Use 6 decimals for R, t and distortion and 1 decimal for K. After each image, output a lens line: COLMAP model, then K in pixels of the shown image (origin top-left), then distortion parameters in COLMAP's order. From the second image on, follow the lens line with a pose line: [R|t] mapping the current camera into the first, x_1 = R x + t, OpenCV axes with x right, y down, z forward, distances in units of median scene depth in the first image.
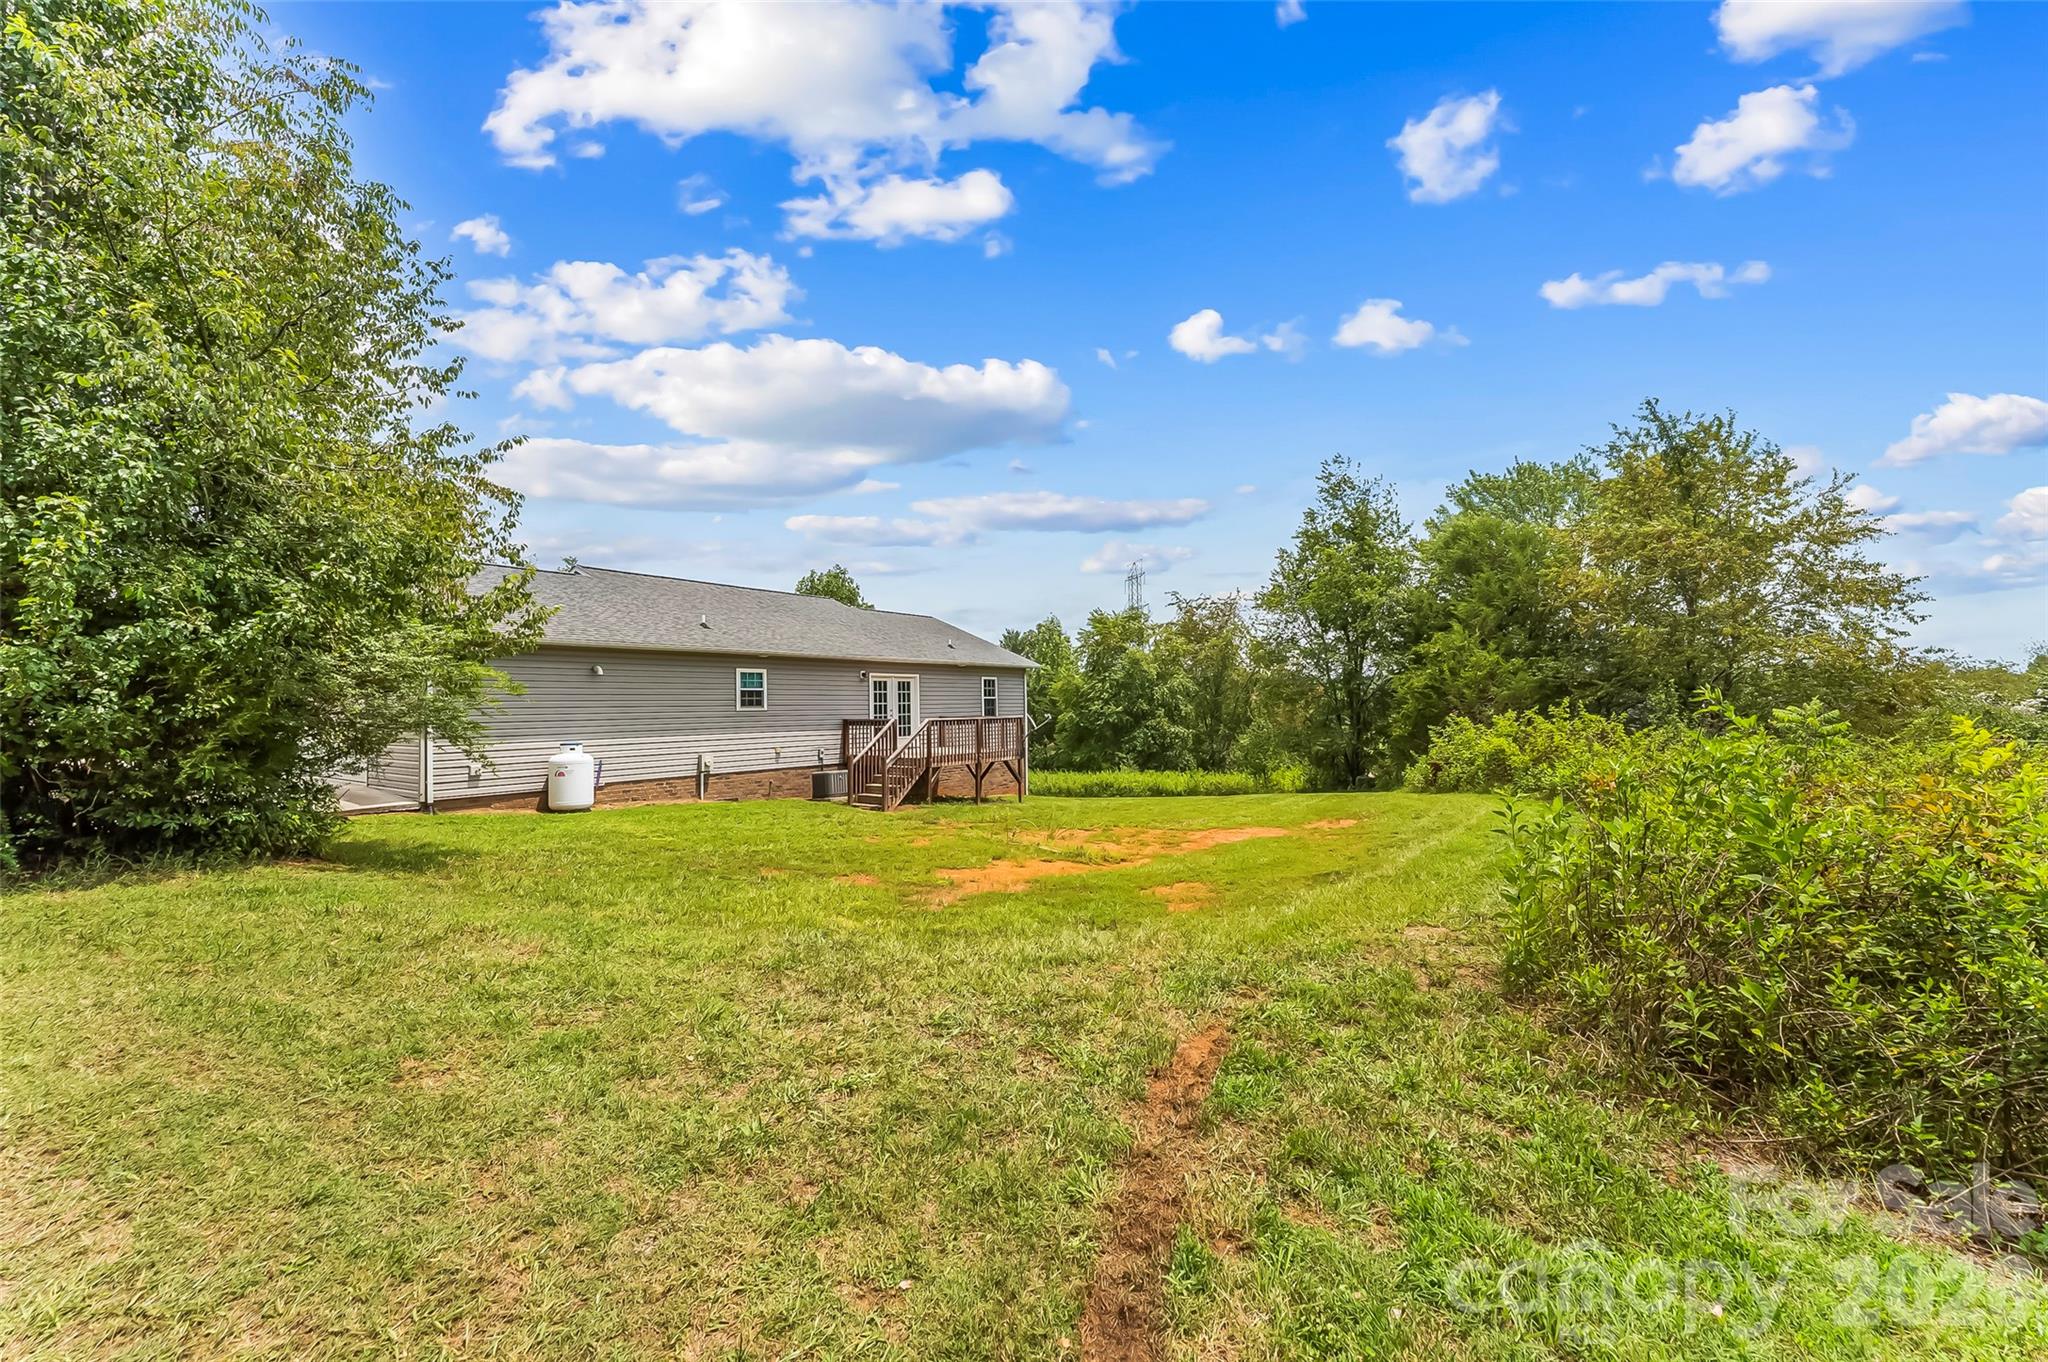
lens RADIAL K [[843.3, 0, 1021.8], [0, 843.3, 689.4], [0, 0, 1]] dist [0.000583, -0.000389]
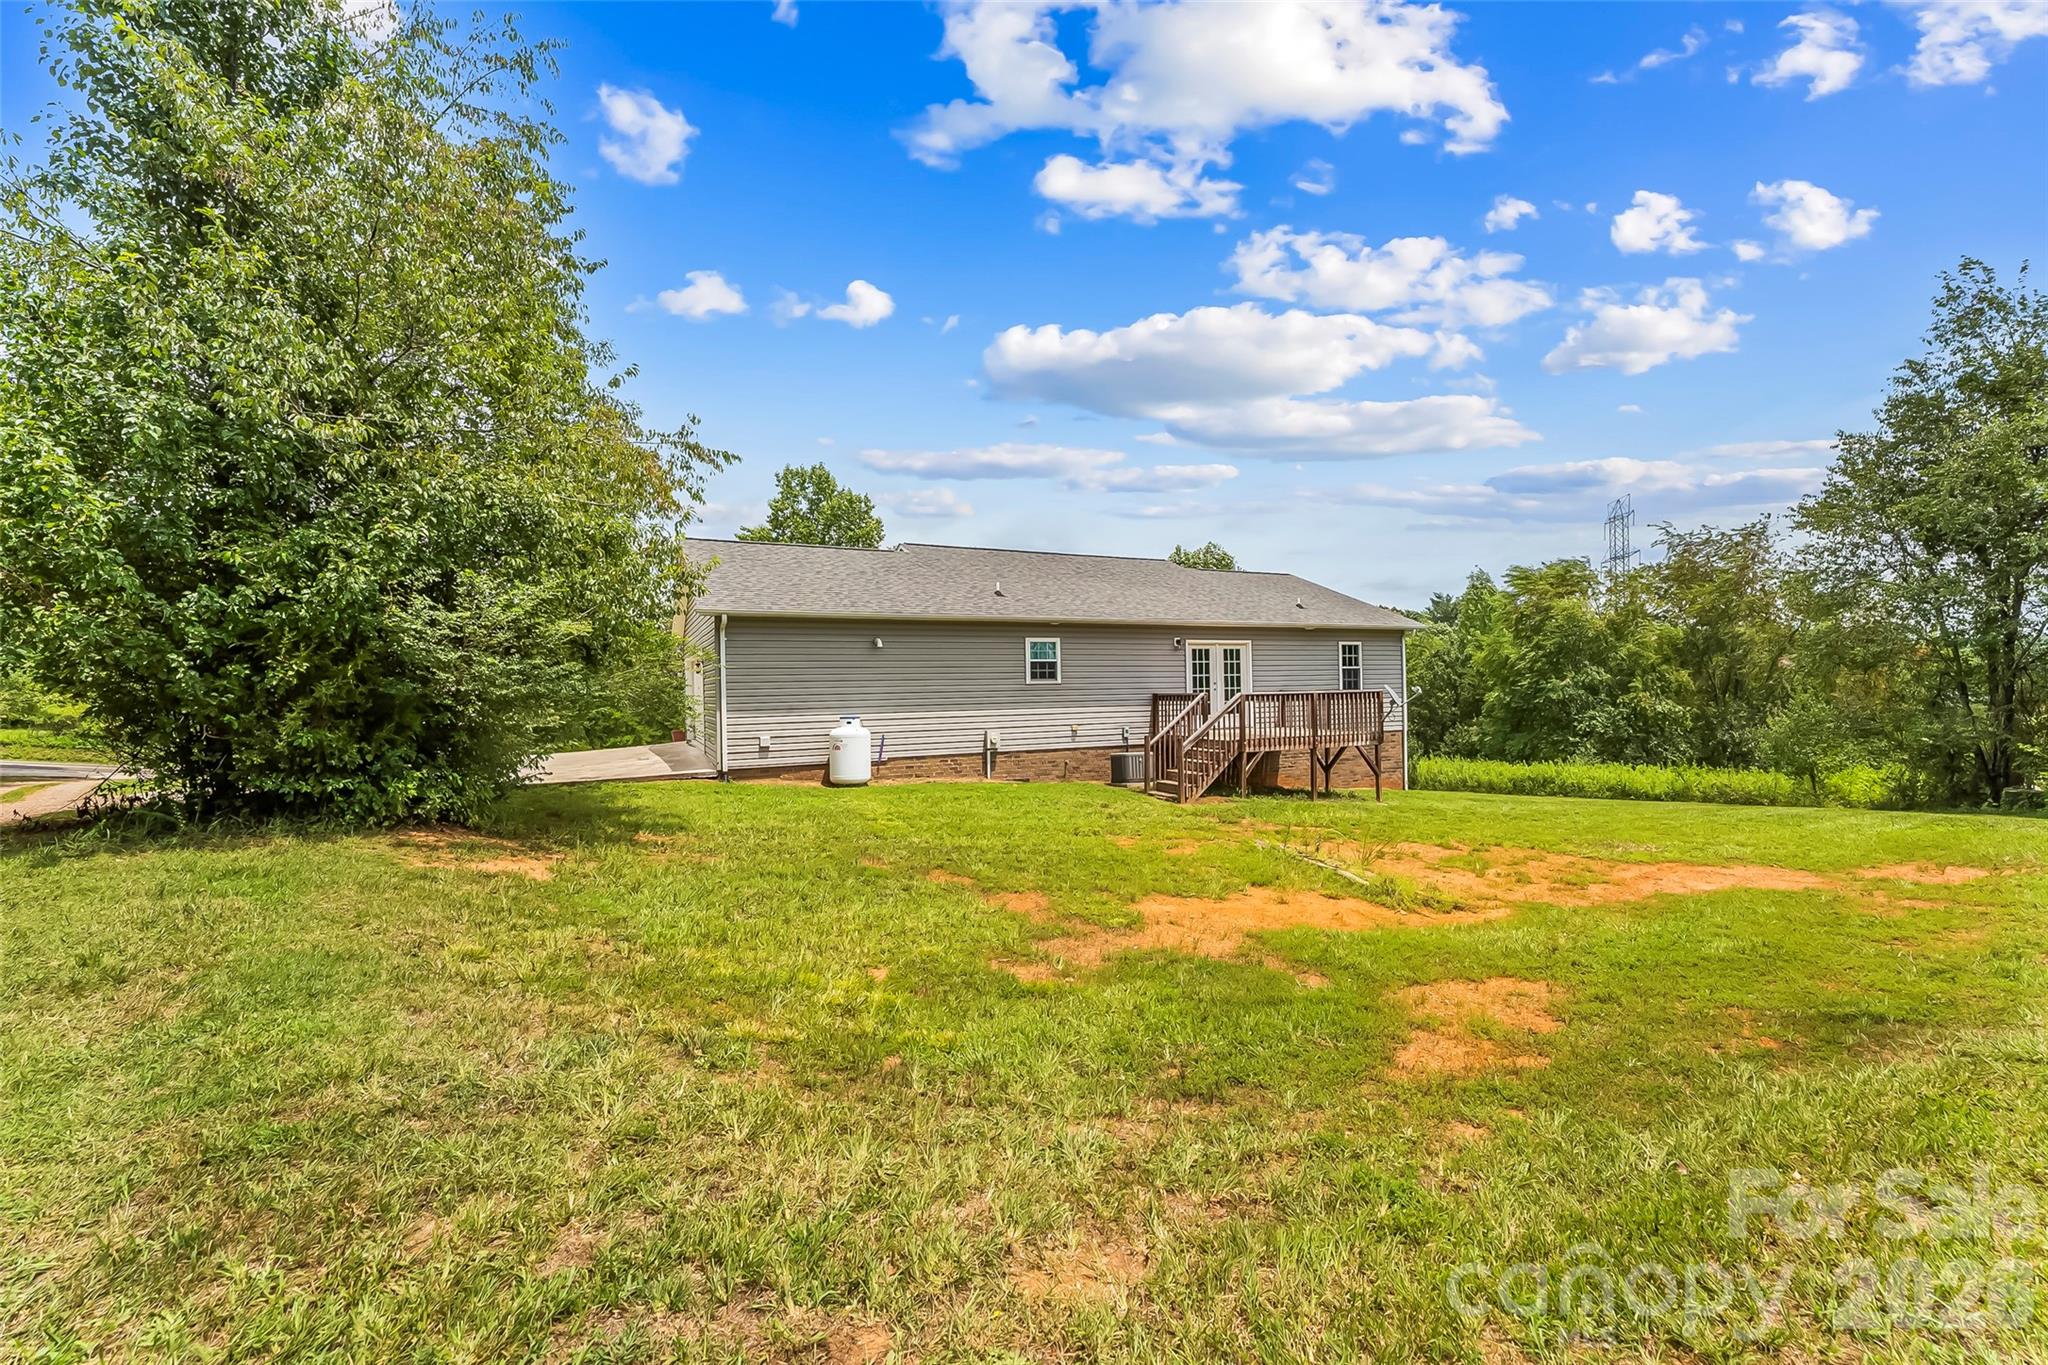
lens RADIAL K [[843.3, 0, 1017.2], [0, 843.3, 689.2], [0, 0, 1]] dist [0.000583, -0.000389]
pose [[0.879815, -0.003545, -0.475302, 0.079892], [0.015847, 0.999635, 0.021879, 0.009664], [0.475051, -0.026782, 0.879550, 0.168495]]
